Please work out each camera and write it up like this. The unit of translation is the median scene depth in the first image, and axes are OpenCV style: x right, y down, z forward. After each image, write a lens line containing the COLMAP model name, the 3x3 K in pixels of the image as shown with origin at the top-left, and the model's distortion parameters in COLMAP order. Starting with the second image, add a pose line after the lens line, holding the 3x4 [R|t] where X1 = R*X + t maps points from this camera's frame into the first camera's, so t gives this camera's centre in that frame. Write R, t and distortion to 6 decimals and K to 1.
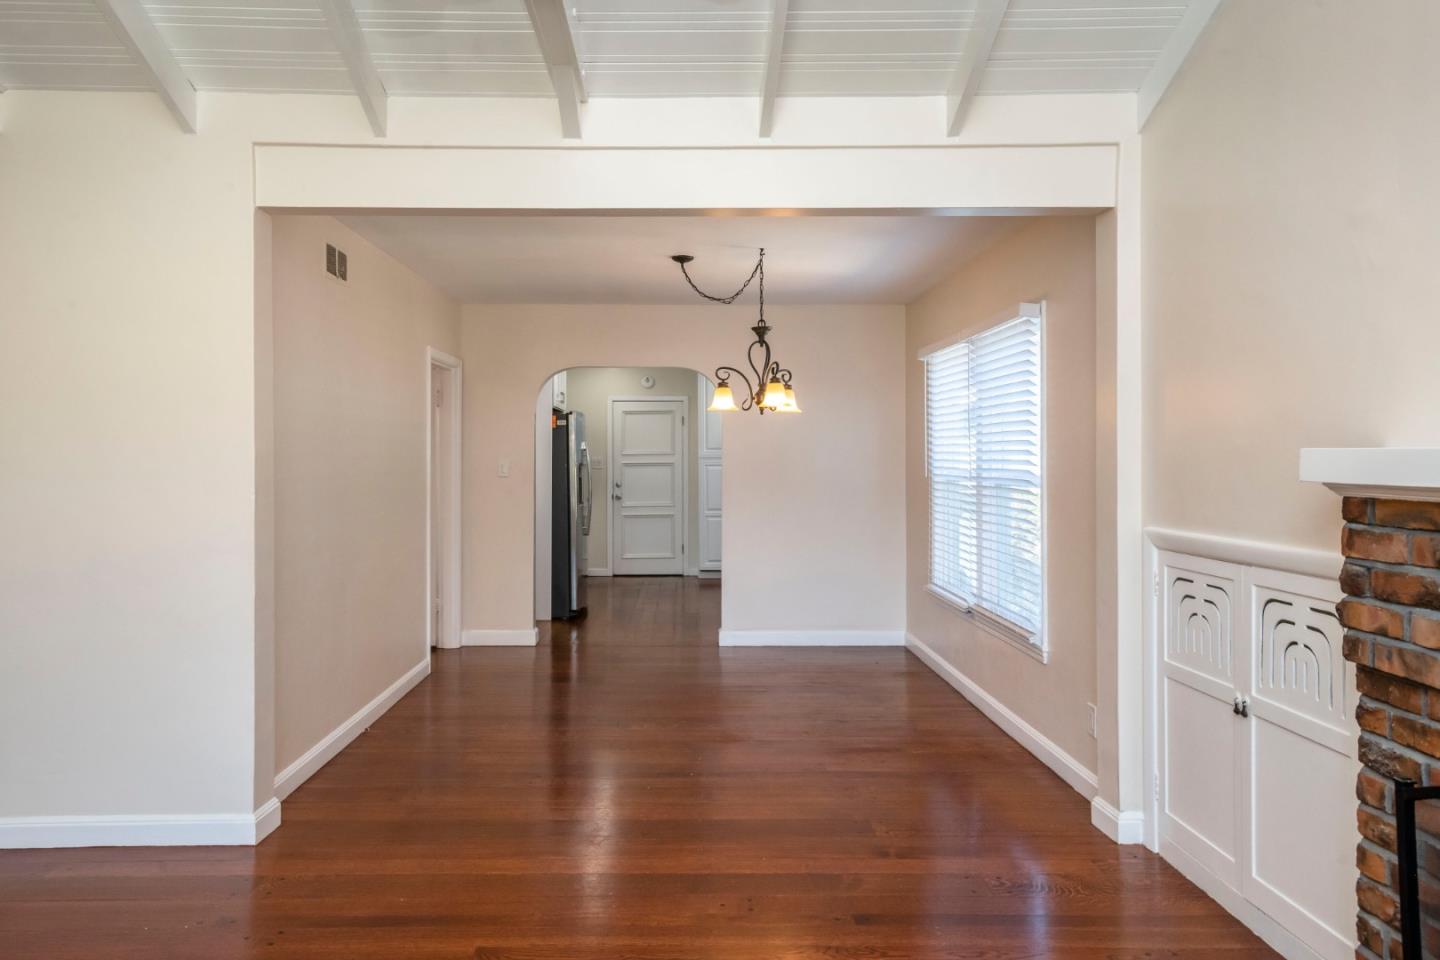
lens RADIAL K [[1012.3, 0, 691.6], [0, 1012.3, 445.4], [0, 0, 1]] dist [0.021654, 0.004727]
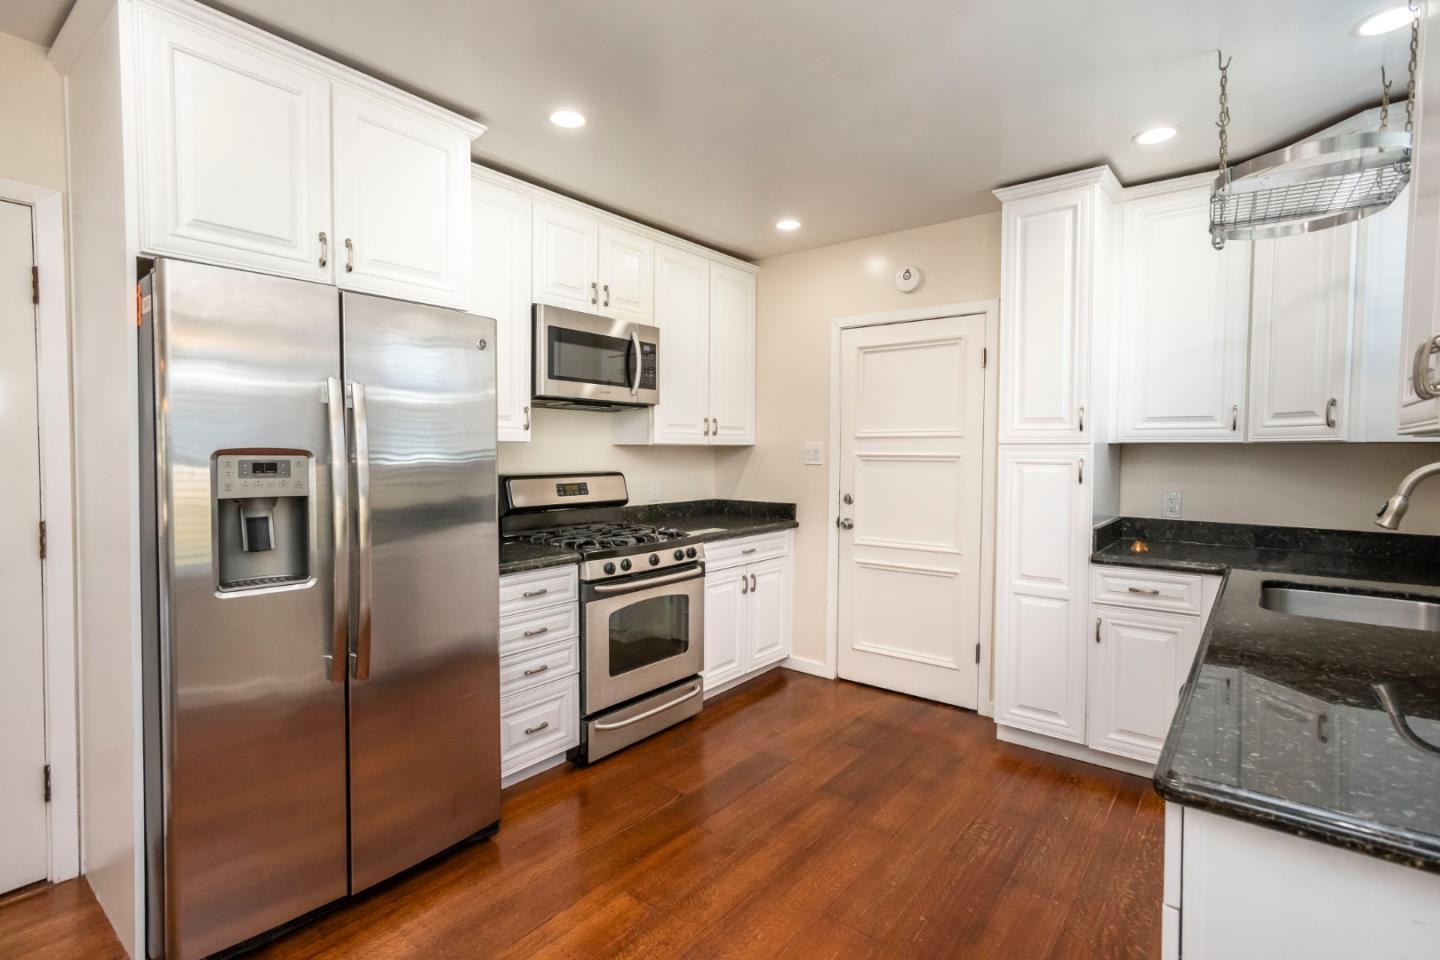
lens RADIAL K [[700.0, 0, 713.8], [0, 700.0, 447.4], [0, 0, 1]] dist [0.000144, 0.000077]
pose [[0.770144, 0.002425, -0.637866, 0.202541], [-0.000428, 0.999995, 0.003285, 0.028402], [0.637870, -0.002257, 0.770141, 1.494040]]
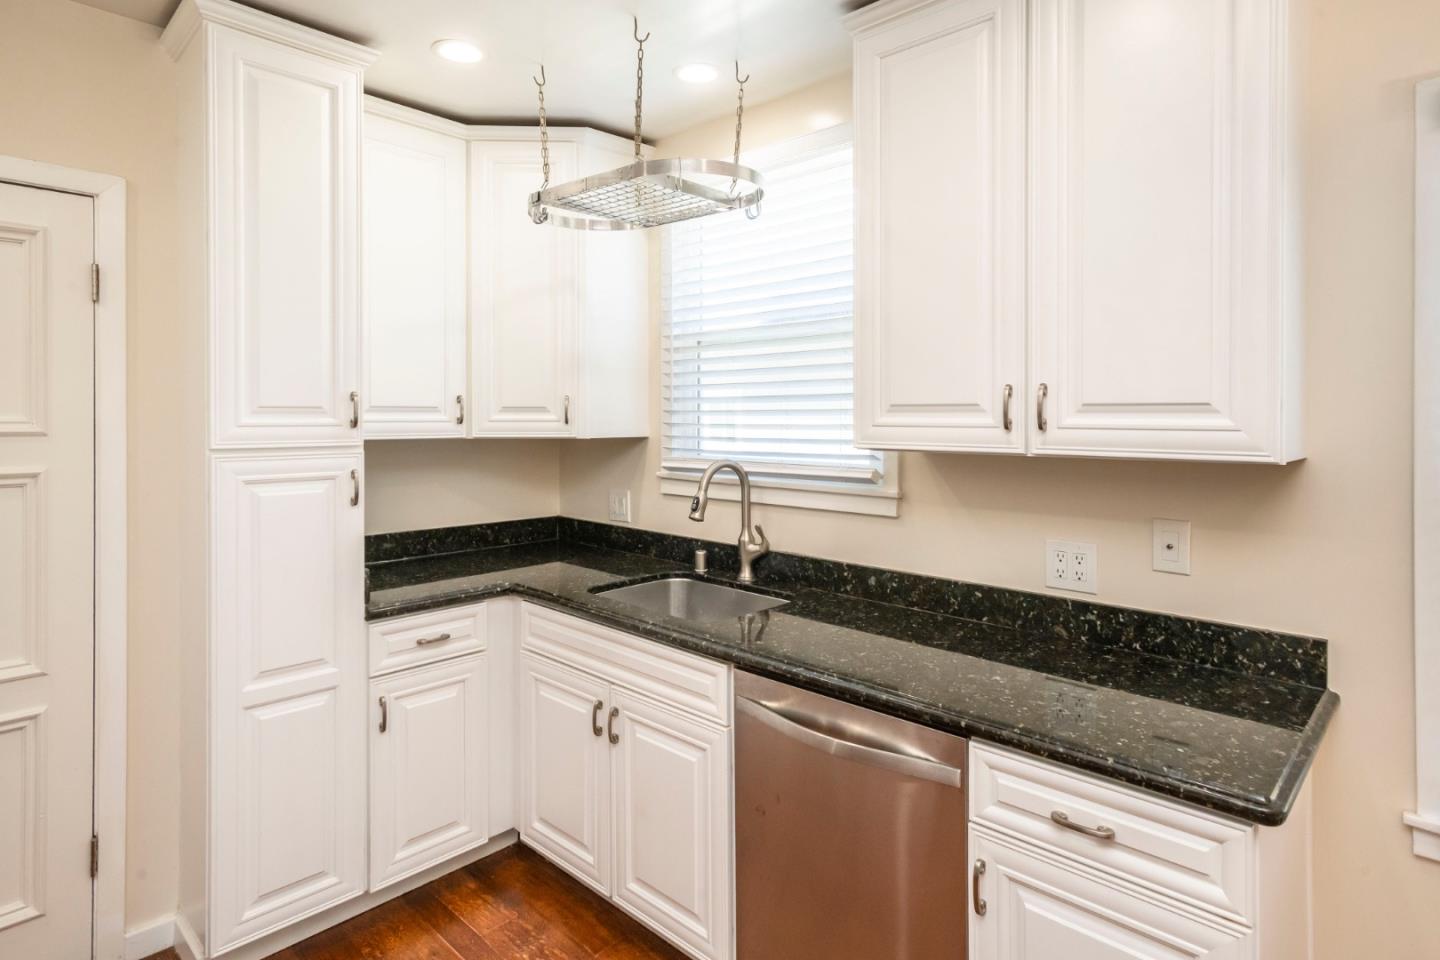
lens RADIAL K [[788.9, 0, 726.5], [0, 788.9, 411.1], [0, 0, 1]] dist [-0.013073, 0.016027]
pose [[0.694410, 0.005933, 0.719555, -0.080343], [-0.007563, 0.999971, -0.000946, 0.007694], [-0.719540, -0.004785, 0.694435, 1.667352]]
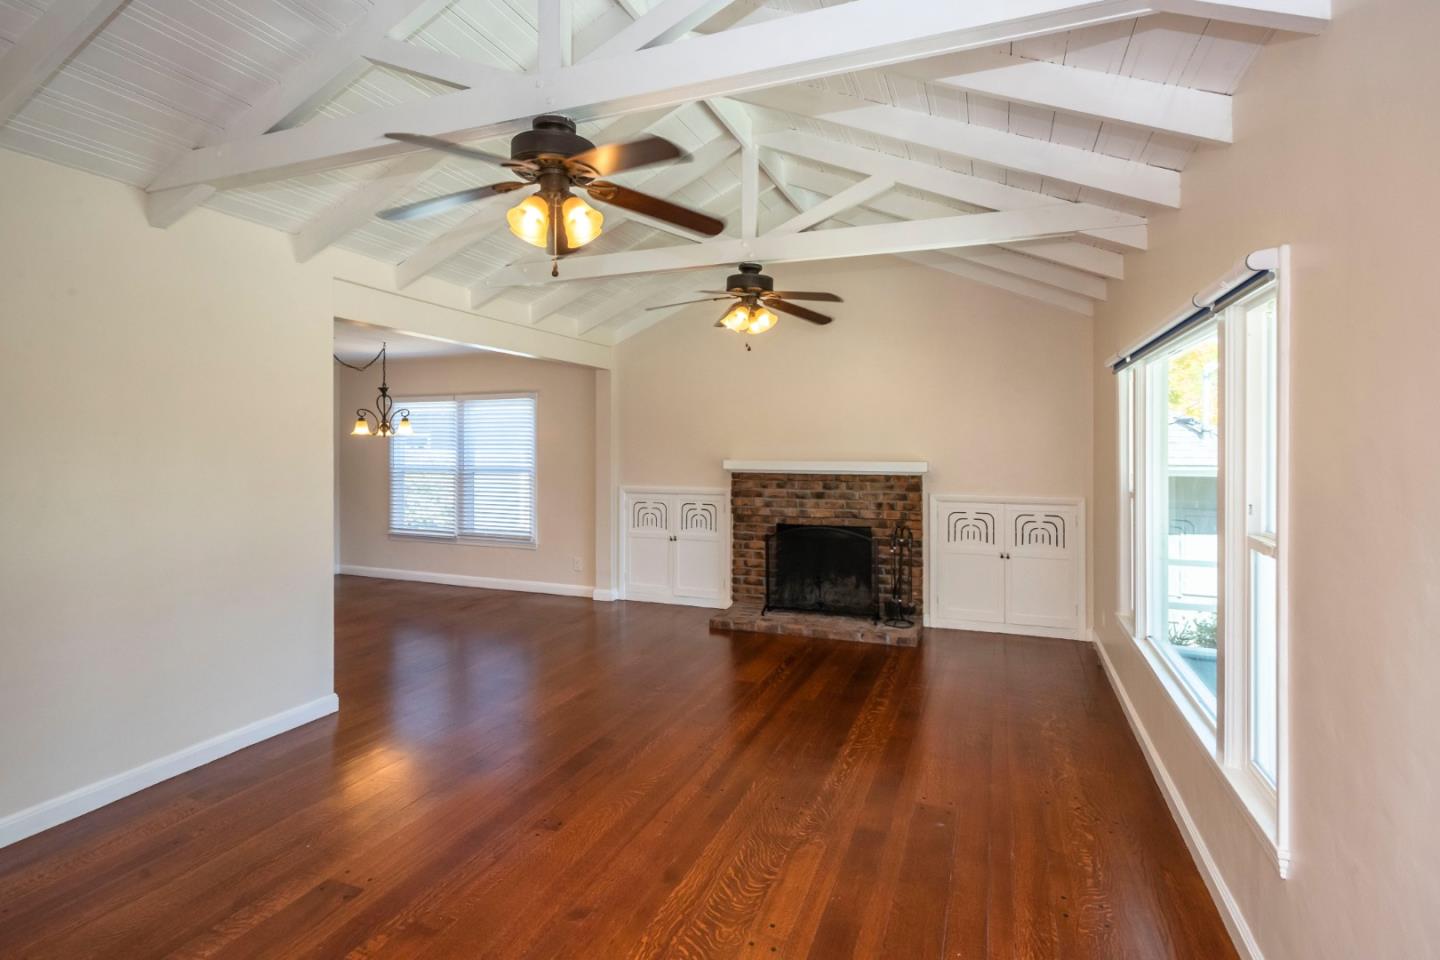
lens RADIAL K [[695.9, 0, 724.3], [0, 695.9, 439.8], [0, 0, 1]] dist [-0.014642, 0.011791]
pose [[0.371763, 0.006211, 0.928307, -0.786923], [-0.011718, 0.999929, -0.001998, -0.029591], [-0.928254, -0.010135, 0.371810, 0.012978]]
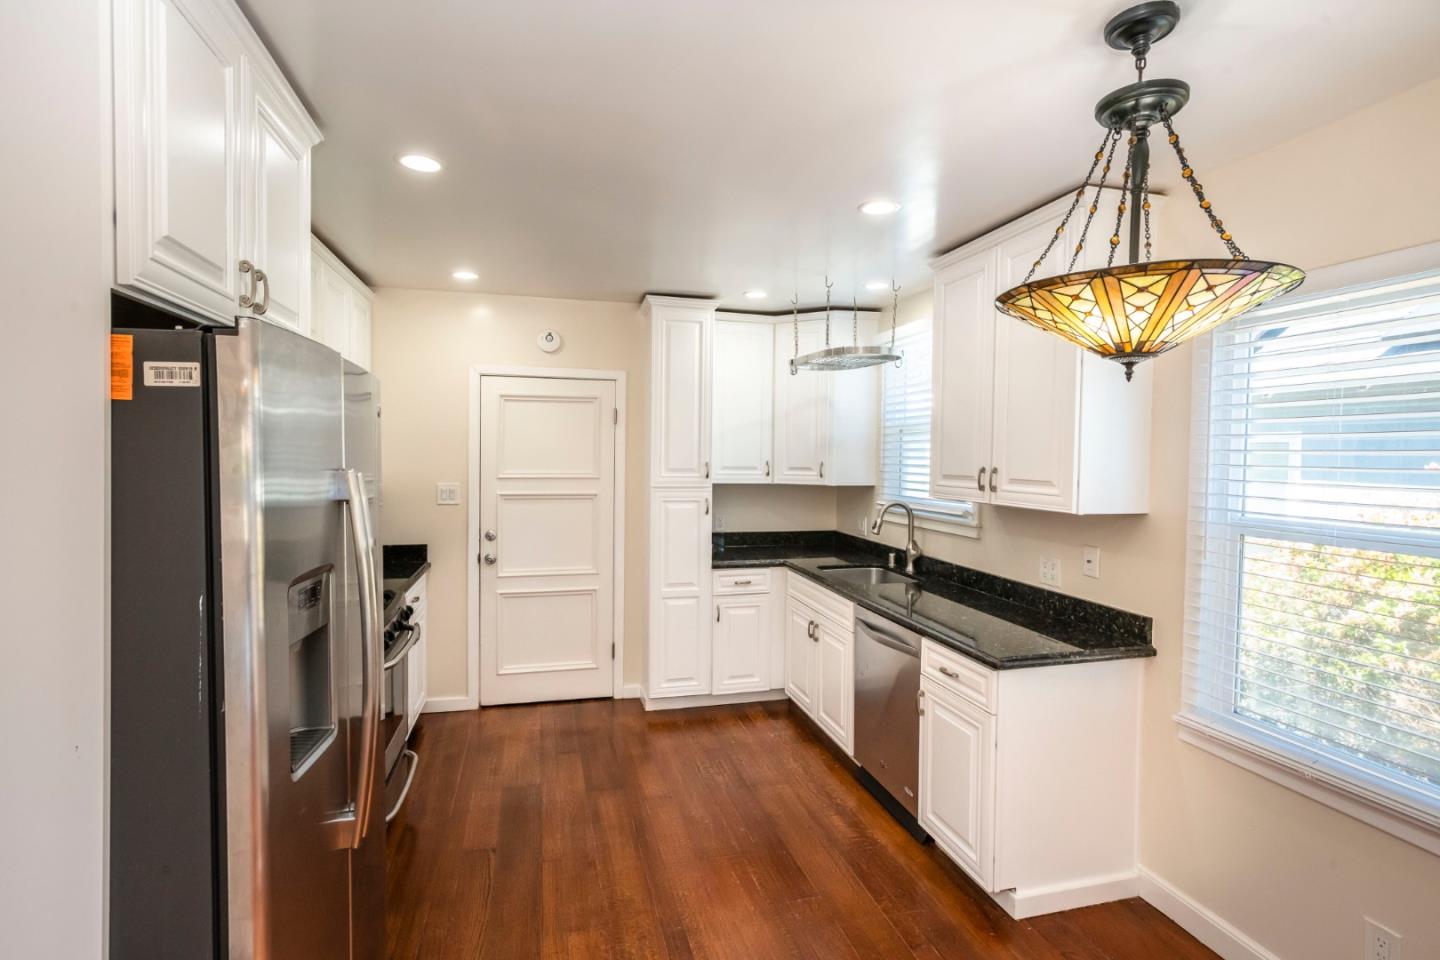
lens RADIAL K [[695.9, 0, 724.3], [0, 695.9, 439.8], [0, 0, 1]] dist [-0.014642, 0.011791]
pose [[0.968673, 0.015644, 0.247845, -0.096664], [-0.012993, 0.999840, -0.012326, -0.016385], [-0.247999, 0.008719, 0.968721, 1.330754]]
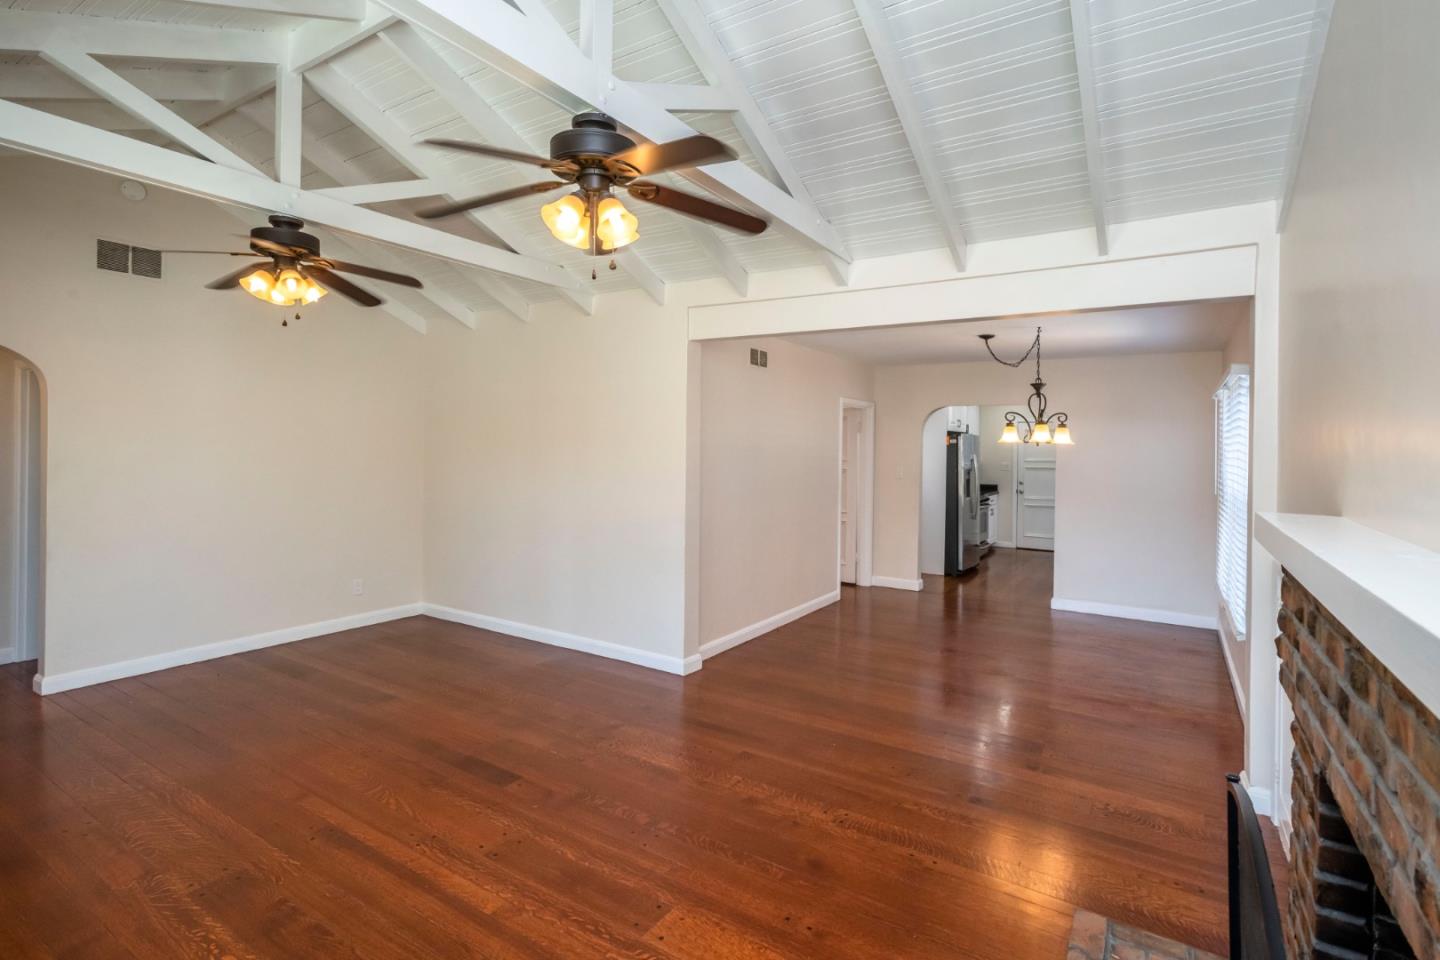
lens RADIAL K [[695.9, 0, 724.3], [0, 695.9, 439.8], [0, 0, 1]] dist [-0.014642, 0.011791]
pose [[0.839838, 0.010999, -0.542726, 0.215941], [-0.012399, 0.999923, 0.001078, -0.033545], [0.542696, 0.005824, 0.839909, -0.033864]]
